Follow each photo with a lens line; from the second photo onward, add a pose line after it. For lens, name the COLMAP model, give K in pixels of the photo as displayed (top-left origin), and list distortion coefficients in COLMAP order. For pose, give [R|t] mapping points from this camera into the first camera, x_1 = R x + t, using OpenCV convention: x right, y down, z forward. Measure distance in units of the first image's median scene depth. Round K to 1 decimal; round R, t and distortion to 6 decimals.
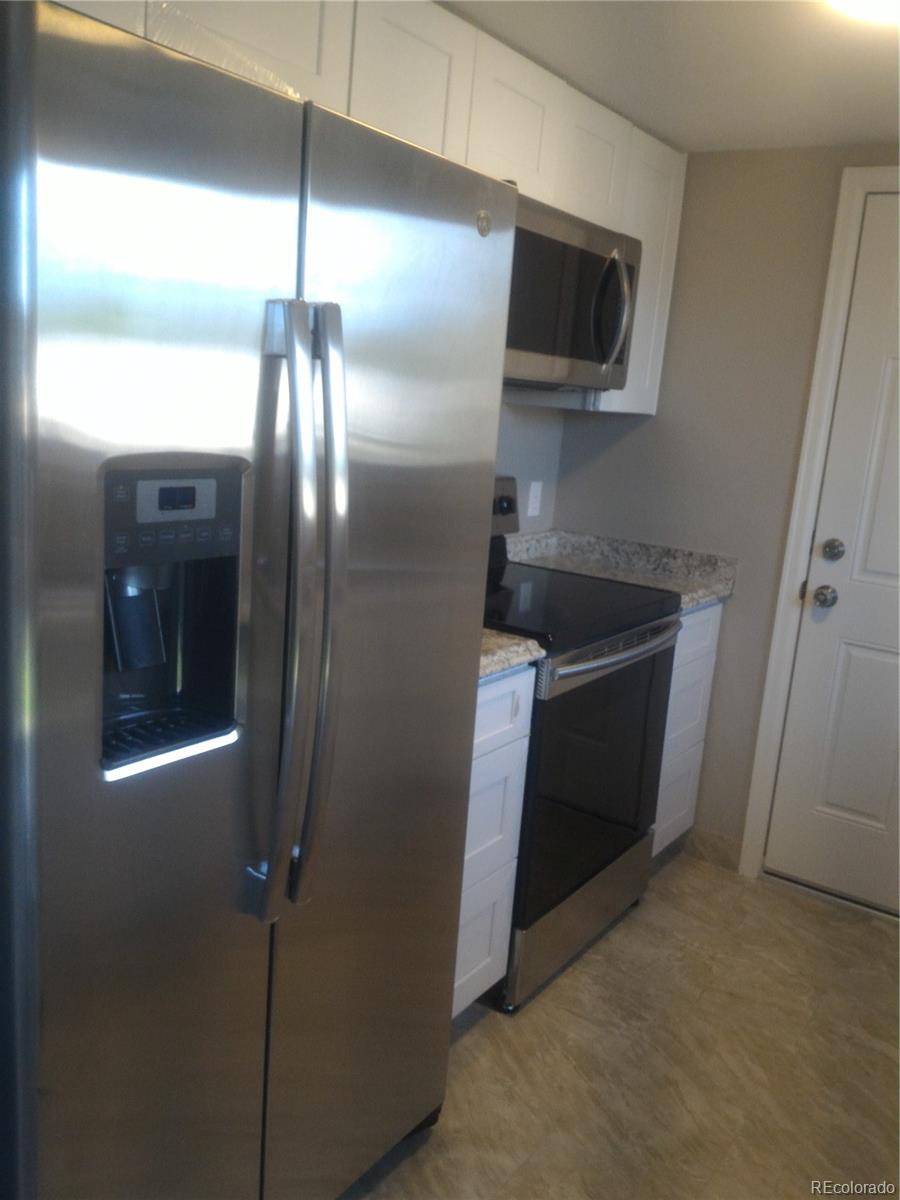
lens RADIAL K [[1011.7, 0, 442.5], [0, 1011.7, 595.1], [0, 0, 1]] dist [0.055778, -0.095083]
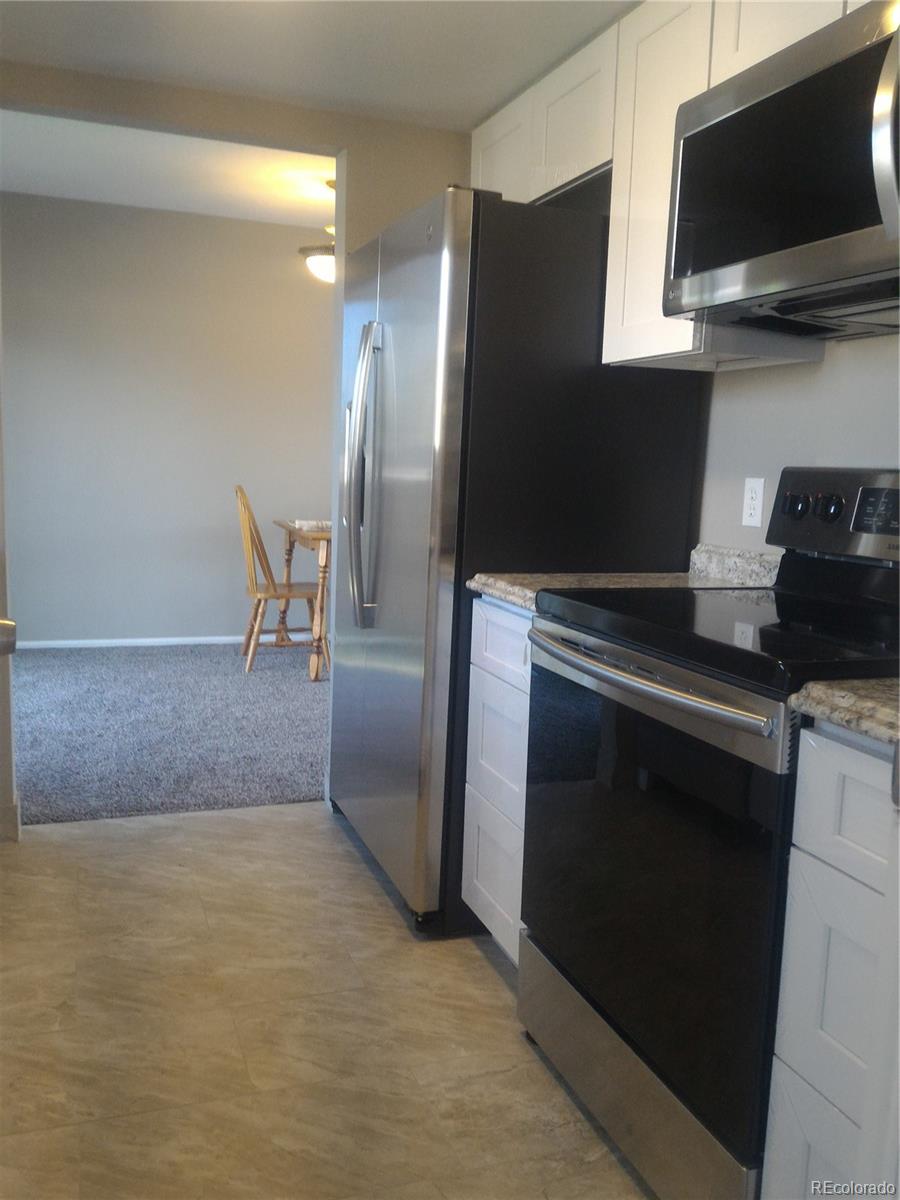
lens RADIAL K [[1011.7, 0, 445.8], [0, 1011.7, 603.8], [0, 0, 1]] dist [0.055778, -0.095083]
pose [[-0.567277, 0.018774, -0.823313, 0.905980], [-0.242209, 0.951719, 0.188588, -0.092570], [0.787103, 0.306395, -0.535341, 1.447323]]
